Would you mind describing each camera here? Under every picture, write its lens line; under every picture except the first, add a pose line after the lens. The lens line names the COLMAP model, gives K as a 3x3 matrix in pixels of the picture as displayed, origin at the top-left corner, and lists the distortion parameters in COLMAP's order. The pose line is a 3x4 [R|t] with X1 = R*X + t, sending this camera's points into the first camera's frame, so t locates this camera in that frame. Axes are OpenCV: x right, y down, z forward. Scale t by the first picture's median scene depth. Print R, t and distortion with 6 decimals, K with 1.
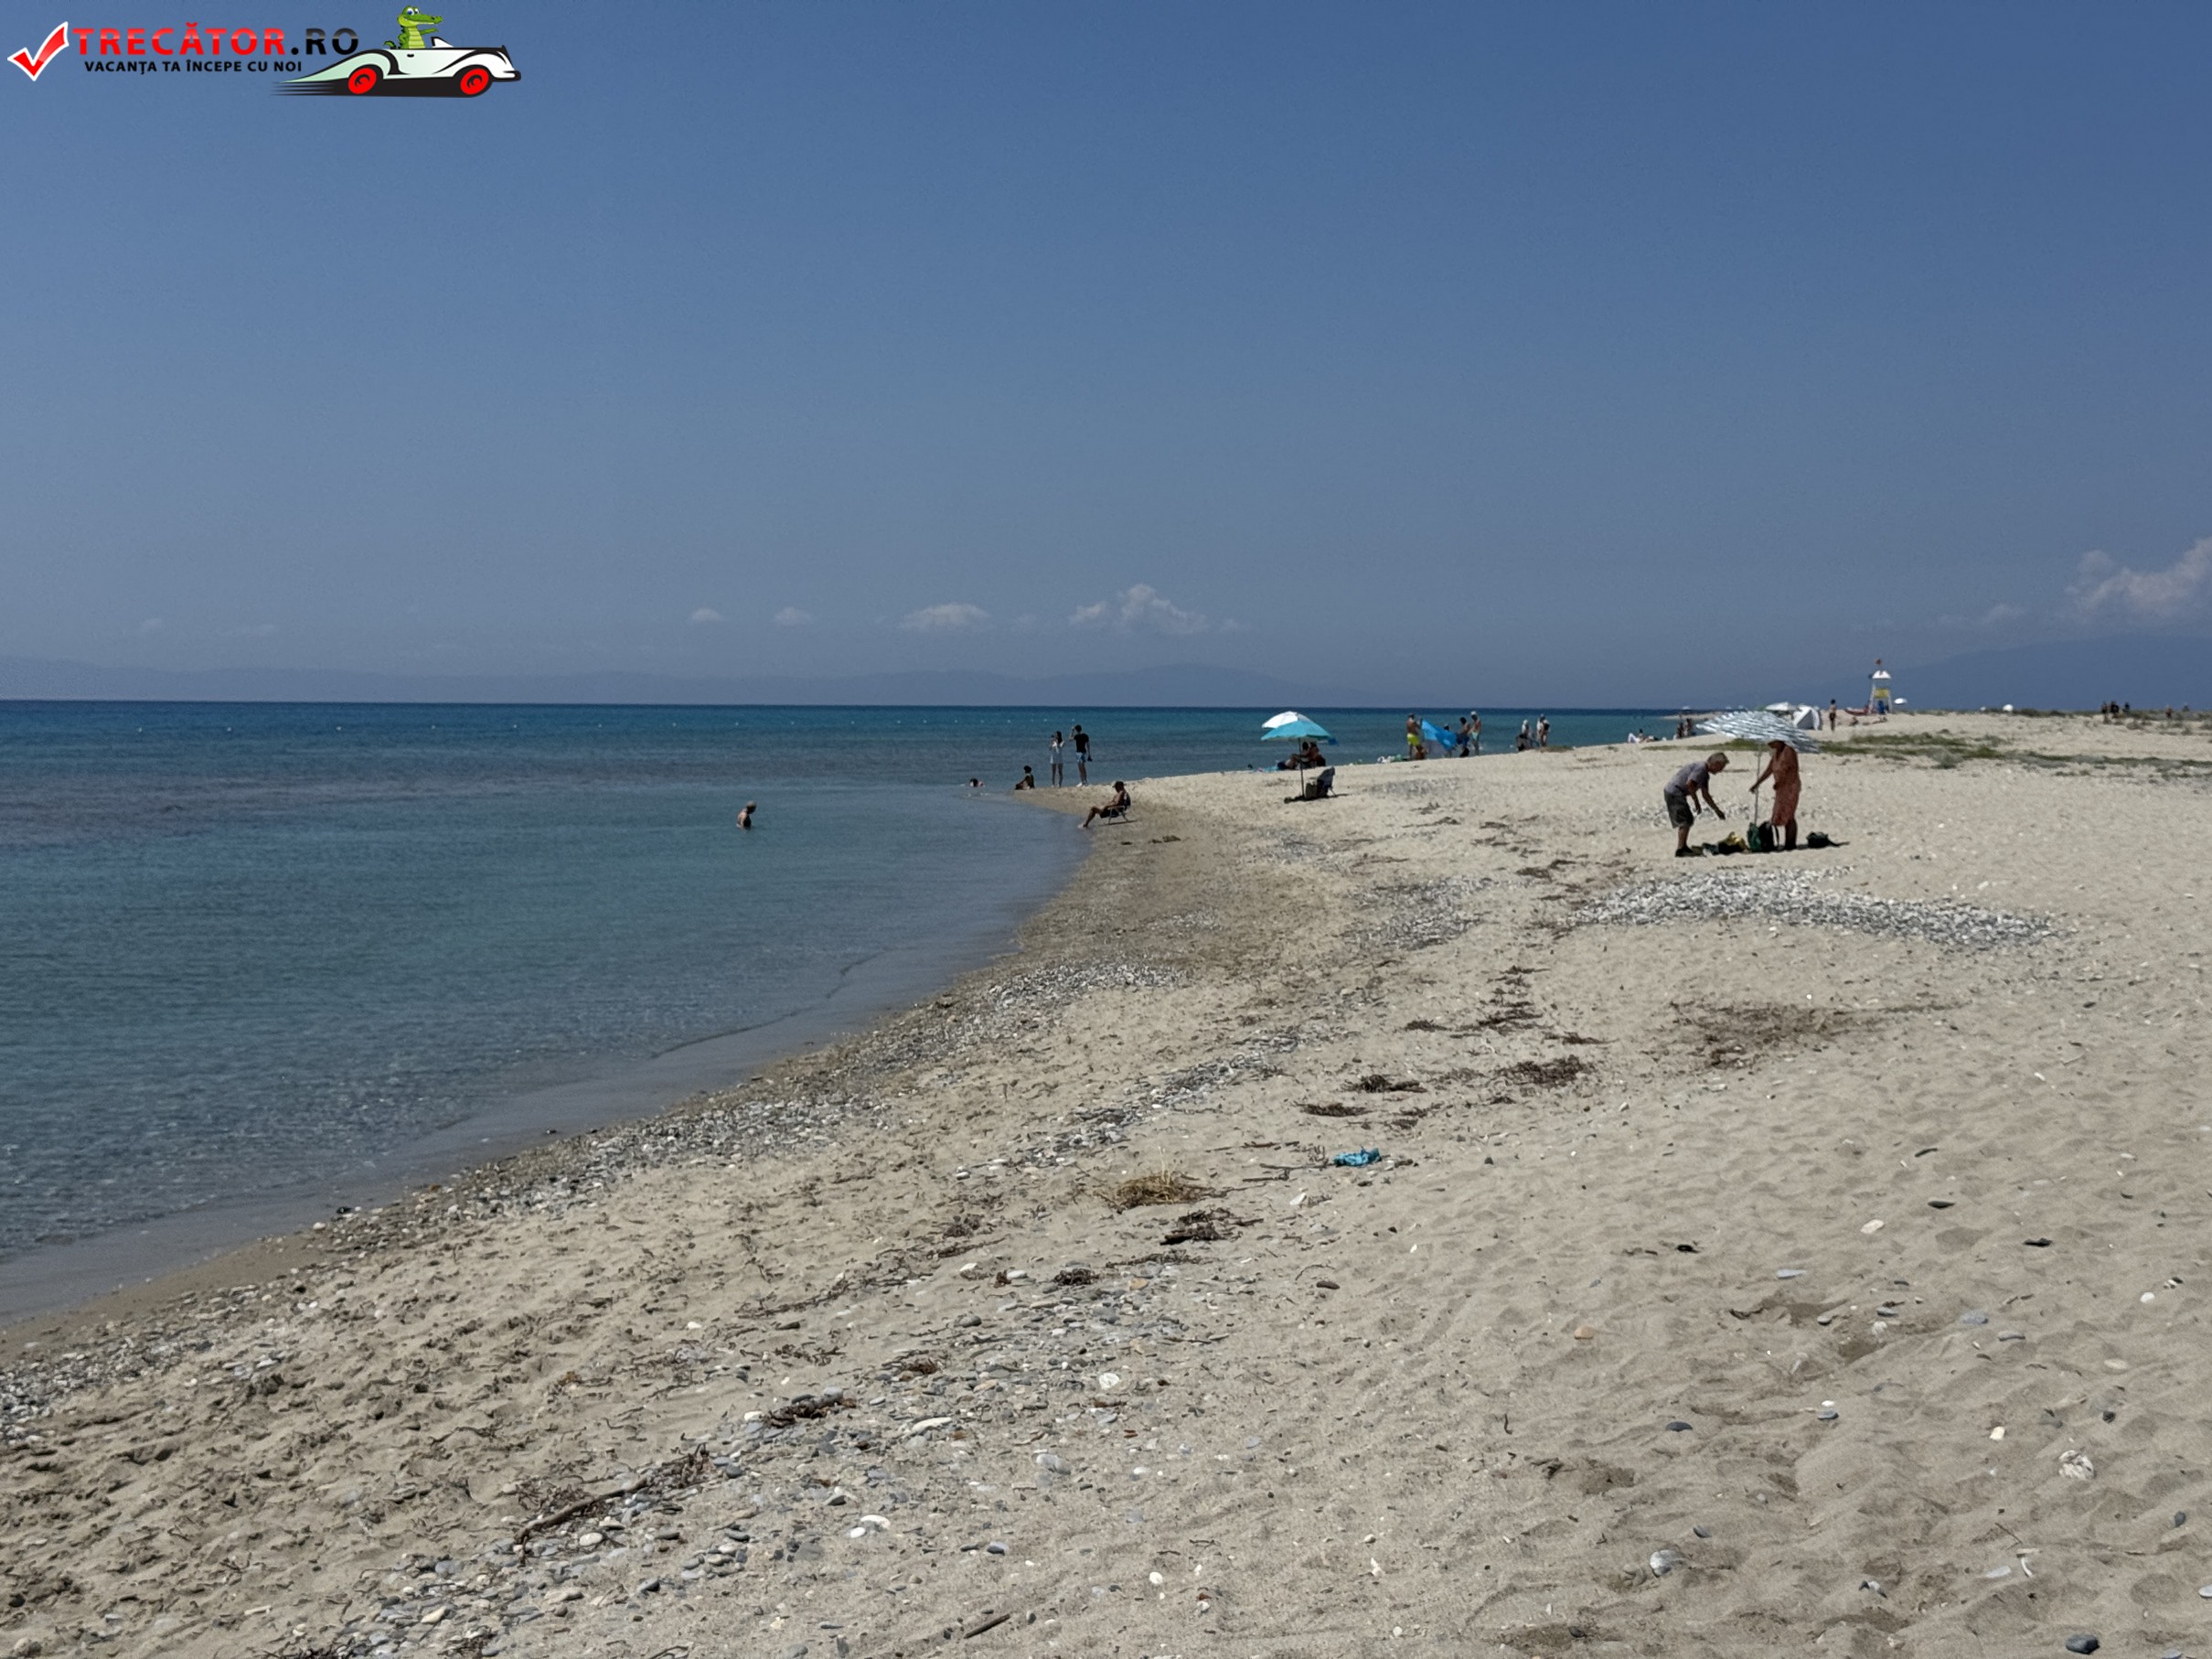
lens RADIAL K [[3086.1, 0, 1098.6], [0, 3086.1, 819.1], [0, 0, 1]] dist [0.123164, 0.000000]
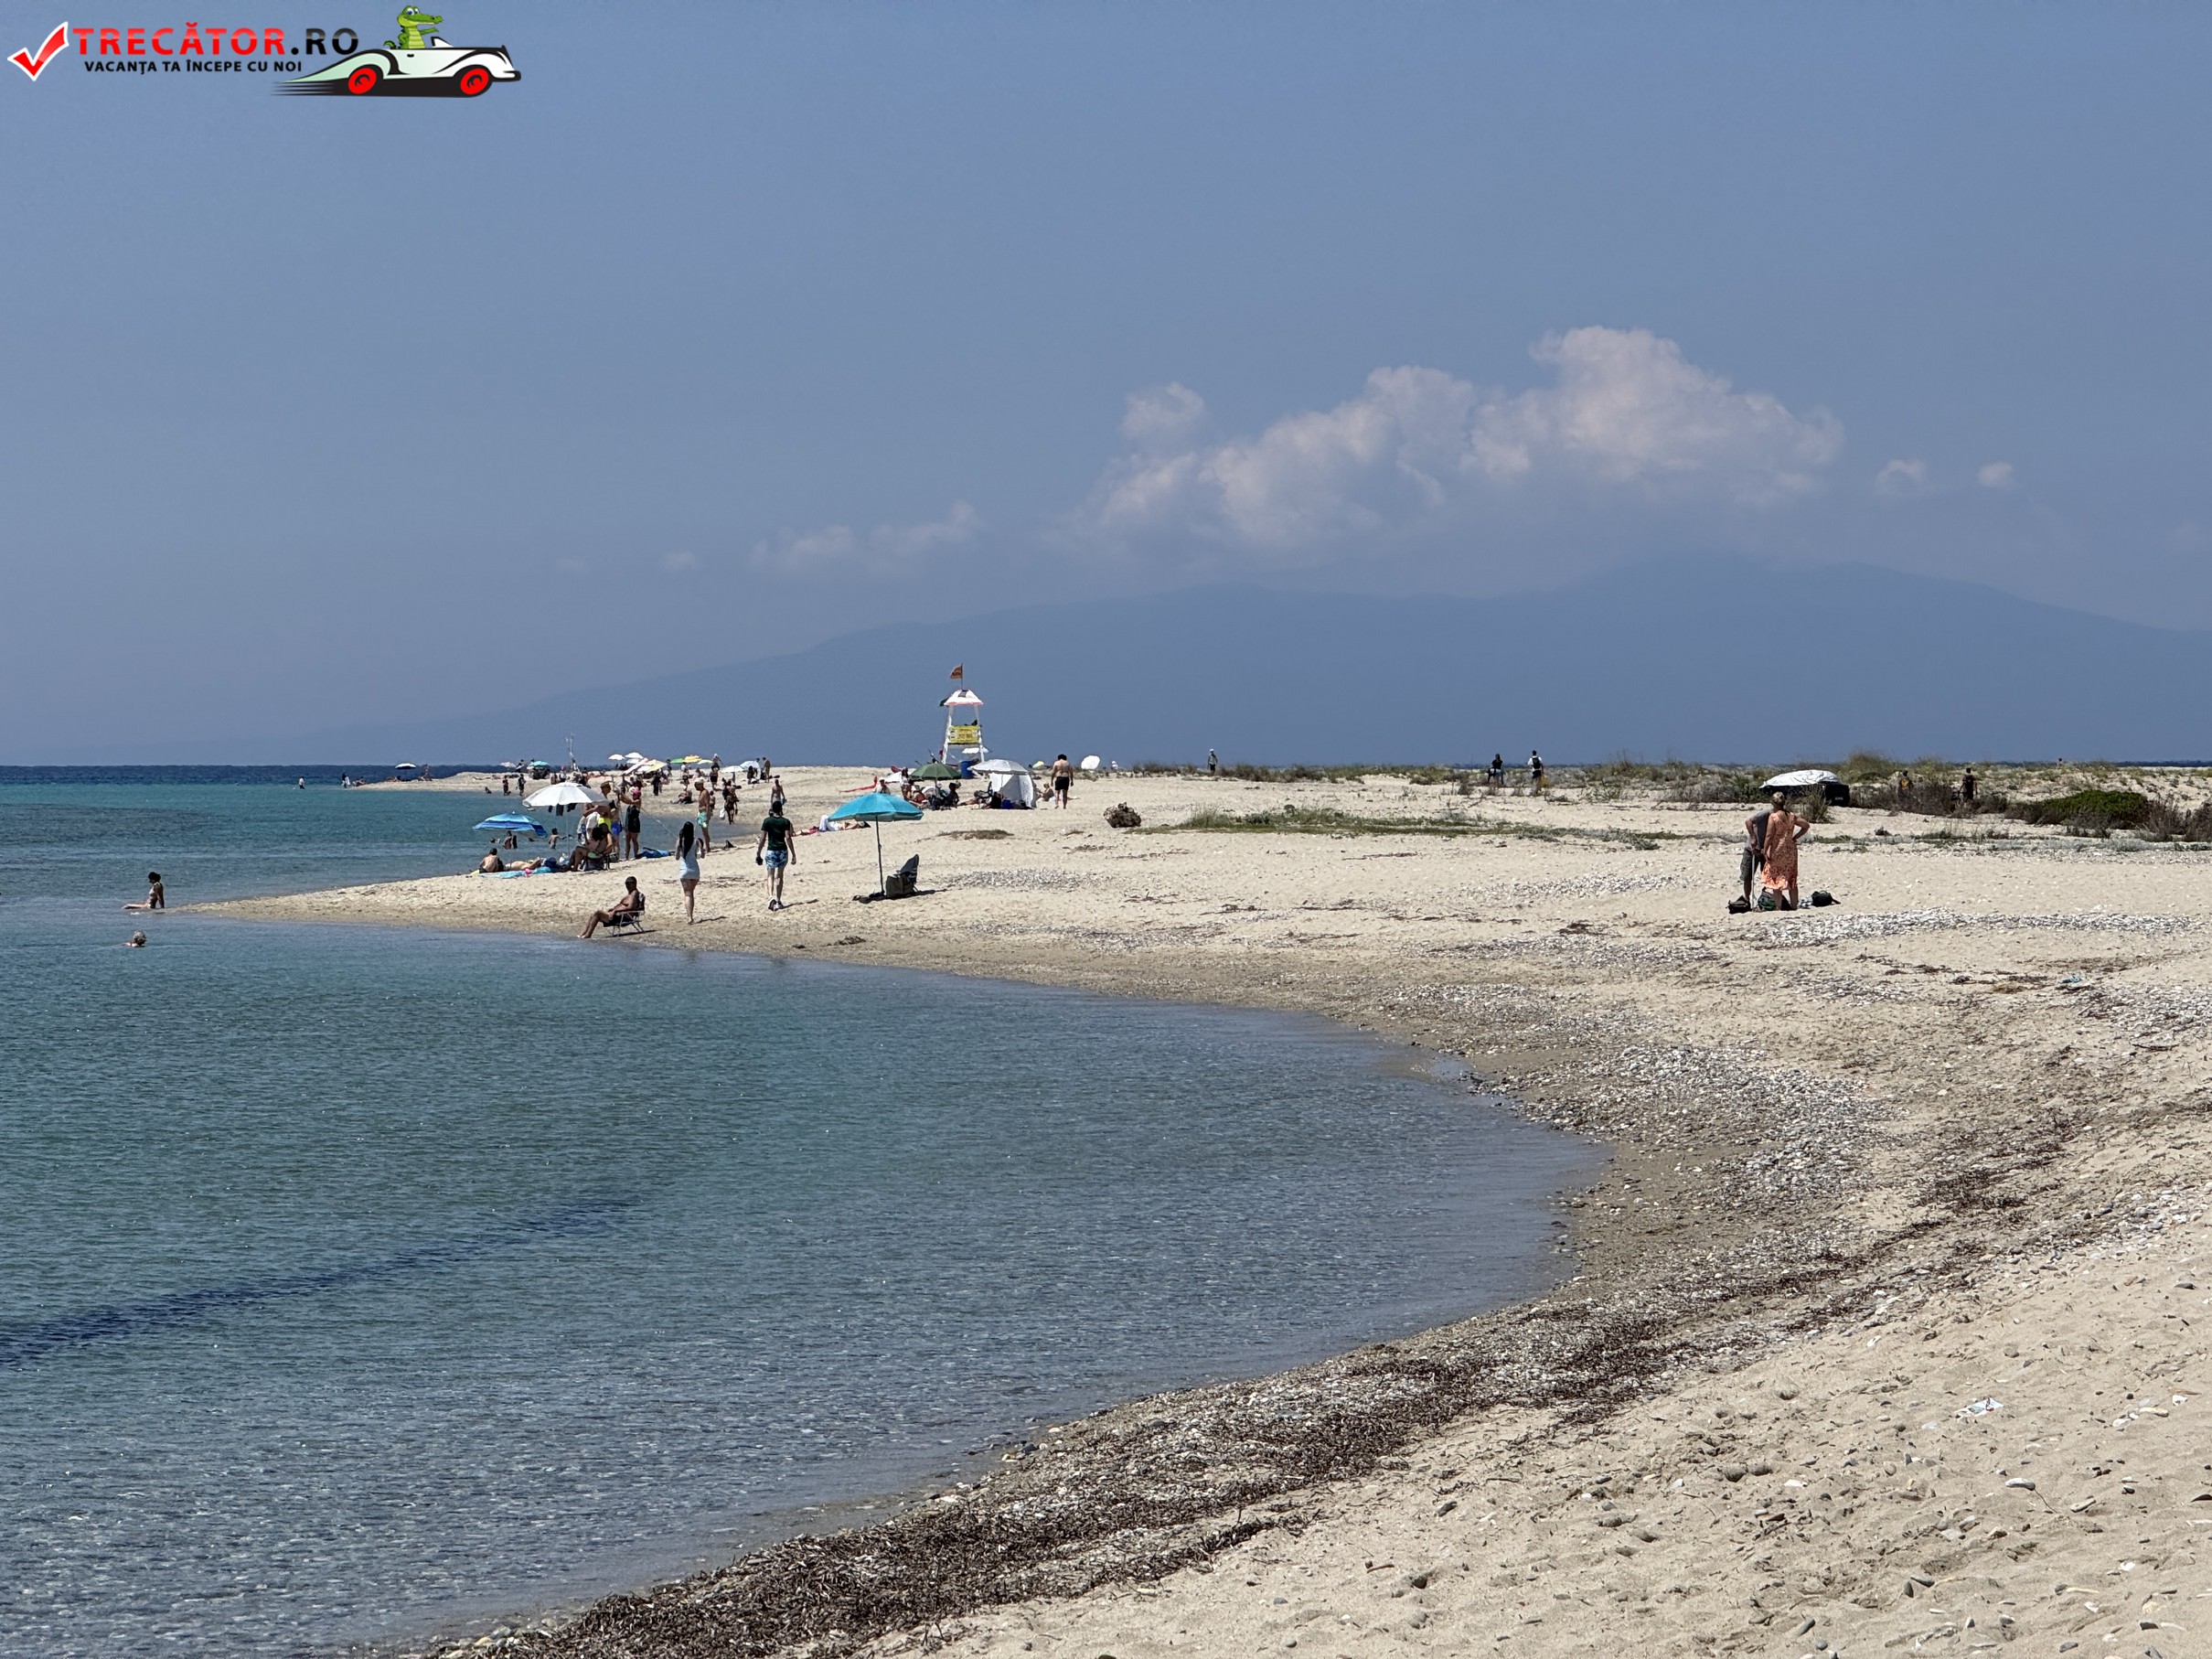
lens RADIAL K [[7729.3, 0, 1104.7], [0, 7729.3, 828.3], [0, 0, 1]] dist [0.270315, 0.000000]
pose [[0.954174, -0.009098, 0.299113, -1.037653], [0.017352, 0.999538, -0.024950, 0.057390], [-0.298748, 0.028997, 0.953891, -1.922167]]
